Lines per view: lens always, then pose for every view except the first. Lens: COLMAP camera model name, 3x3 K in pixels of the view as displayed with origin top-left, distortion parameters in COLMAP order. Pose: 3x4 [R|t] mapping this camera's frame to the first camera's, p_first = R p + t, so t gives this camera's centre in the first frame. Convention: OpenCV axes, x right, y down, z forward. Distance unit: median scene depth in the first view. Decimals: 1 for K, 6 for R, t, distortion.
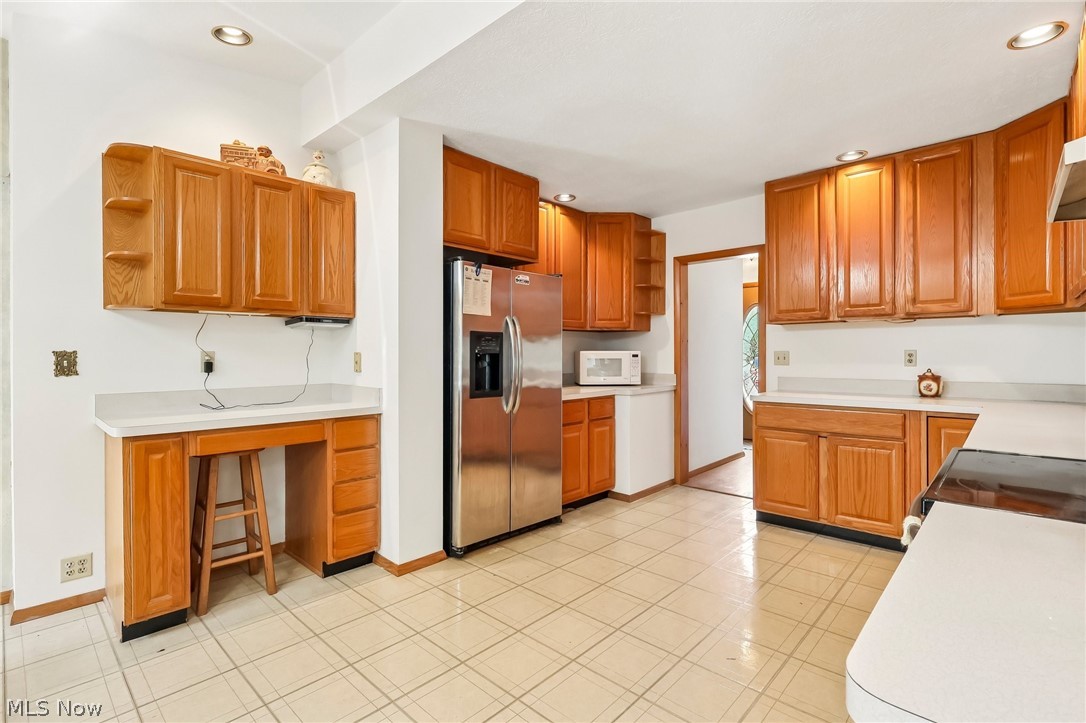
lens RADIAL K [[506.6, 0, 541.2], [0, 506.6, 355.3], [0, 0, 1]] dist [-0.000773, 0.000227]
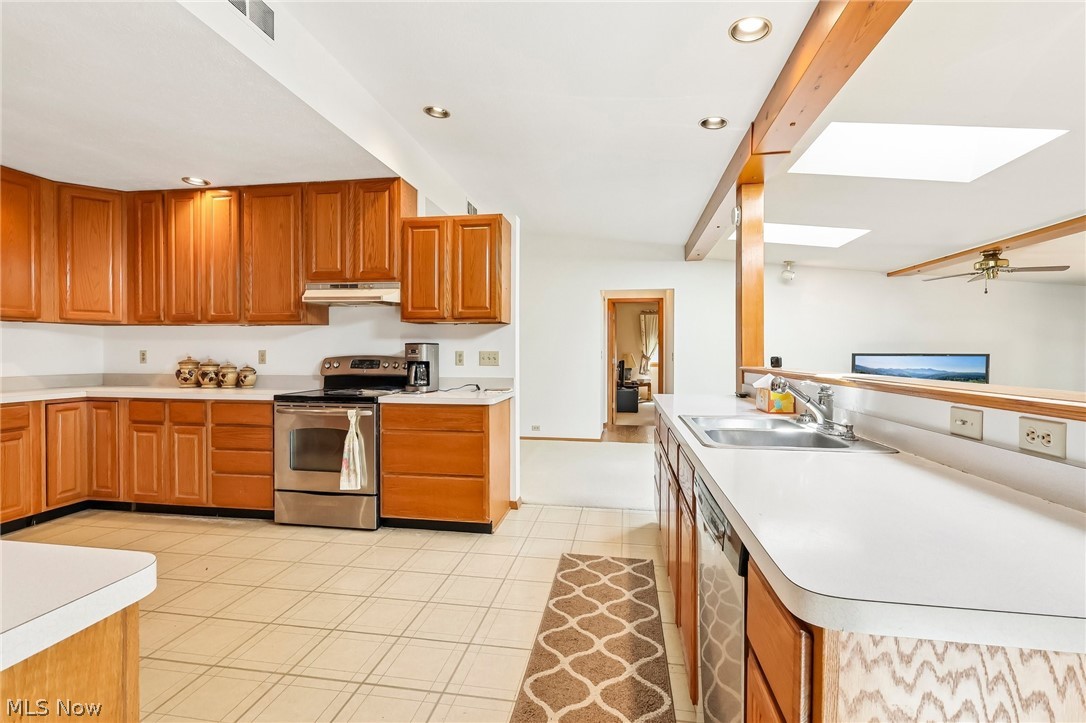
lens RADIAL K [[506.6, 0, 541.2], [0, 506.6, 355.3], [0, 0, 1]] dist [-0.000773, 0.000227]
pose [[-0.554180, 0.000168, 0.832397, -0.802815], [0.001209, 0.999999, 0.000604, 0.003382], [-0.832396, 0.001341, -0.554180, 0.616754]]
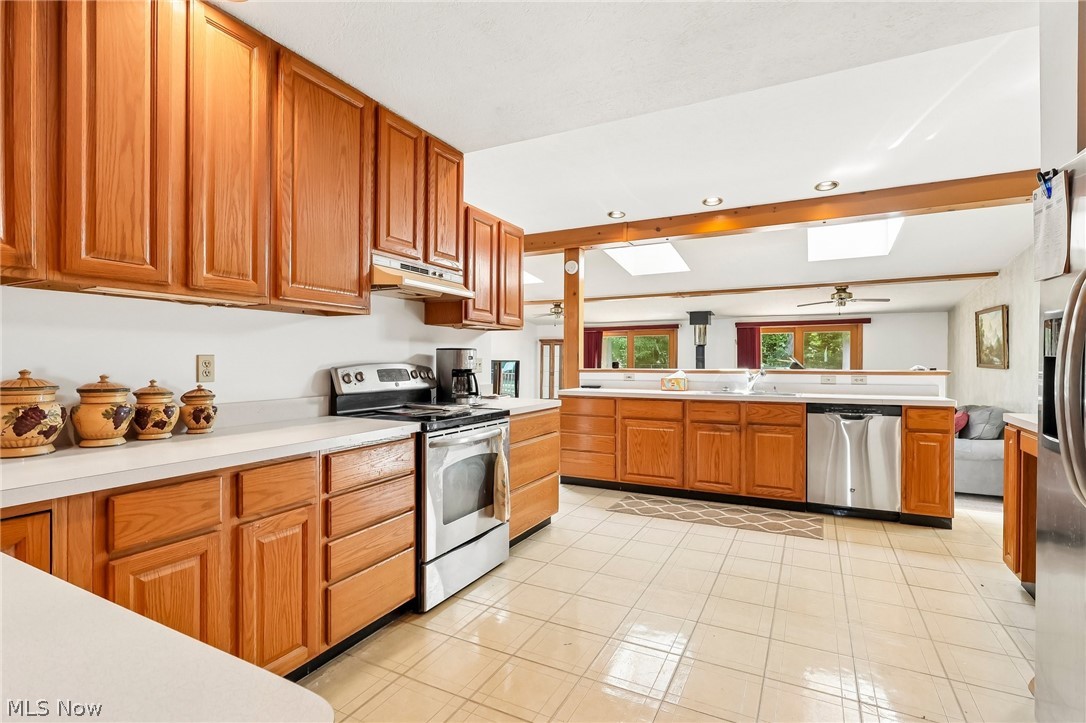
lens RADIAL K [[526.8, 0, 543.0], [0, 526.8, 361.5], [0, 0, 1]] dist [-0.001252, -0.000127]
pose [[-0.959716, 0.004894, -0.280928, 0.446882], [0.003910, 0.999984, 0.004064, -0.002071], [0.280944, 0.002802, -0.959720, 1.257008]]
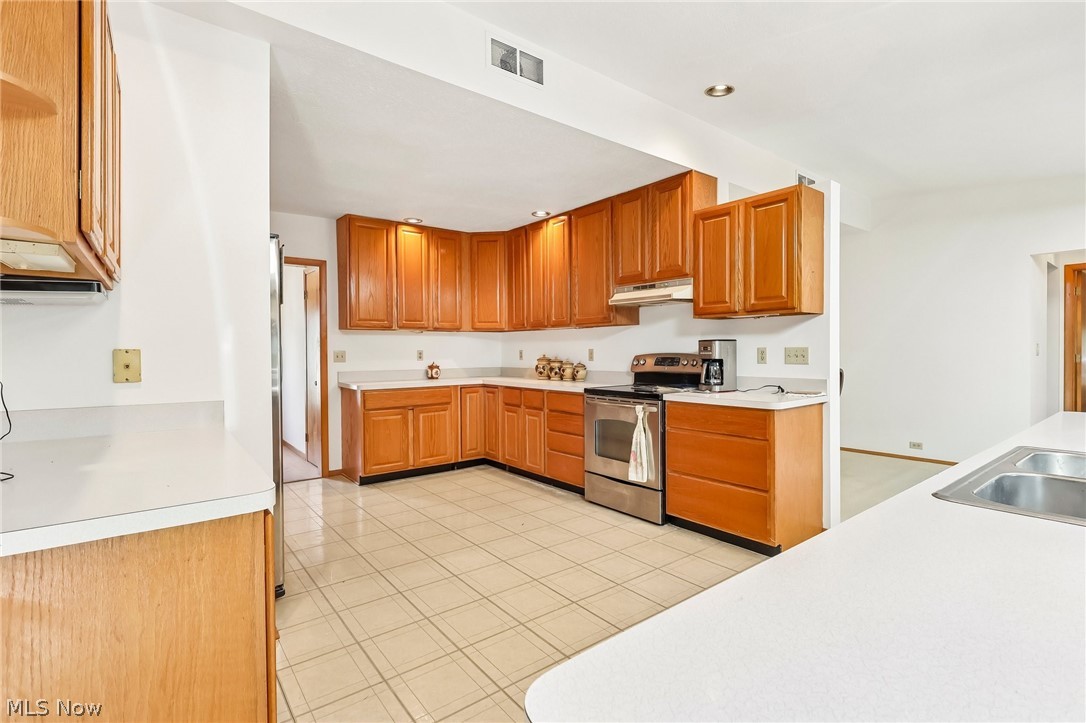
lens RADIAL K [[506.6, 0, 541.2], [0, 506.6, 355.3], [0, 0, 1]] dist [-0.000773, 0.000227]
pose [[0.157967, -0.003778, 0.987437, -0.828242], [0.007429, 0.999969, 0.002638, 0.003820], [-0.987416, 0.006919, 0.157990, 0.401642]]
